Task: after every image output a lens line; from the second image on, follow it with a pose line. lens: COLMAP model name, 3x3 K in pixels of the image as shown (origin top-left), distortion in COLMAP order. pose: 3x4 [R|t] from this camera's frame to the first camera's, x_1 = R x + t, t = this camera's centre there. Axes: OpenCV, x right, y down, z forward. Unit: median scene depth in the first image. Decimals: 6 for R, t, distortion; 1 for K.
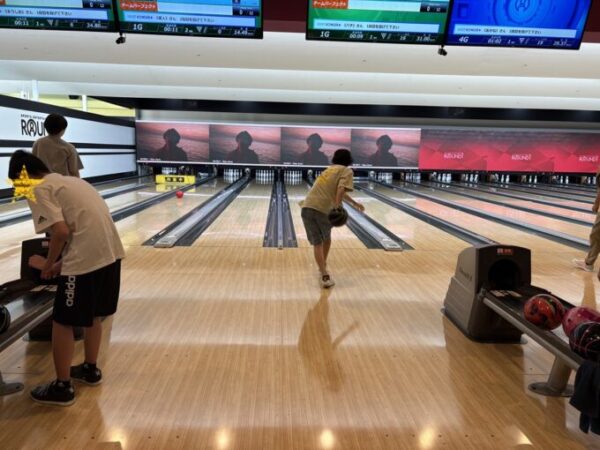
lens RADIAL K [[465.5, 0, 300.0], [0, 465.5, 225.0], [0, 0, 1]] dist [0.024933, -0.009229]
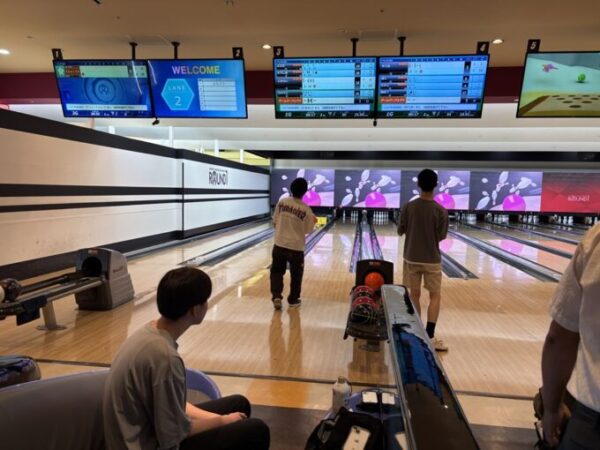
lens RADIAL K [[465.5, 0, 300.0], [0, 465.5, 225.0], [0, 0, 1]] dist [0.024933, -0.009229]
pose [[0.983742, 0.008074, -0.179403, -0.077845], [-0.023656, 0.996110, -0.084883, 0.007783], [0.178020, 0.087747, 0.980107, -0.086199]]
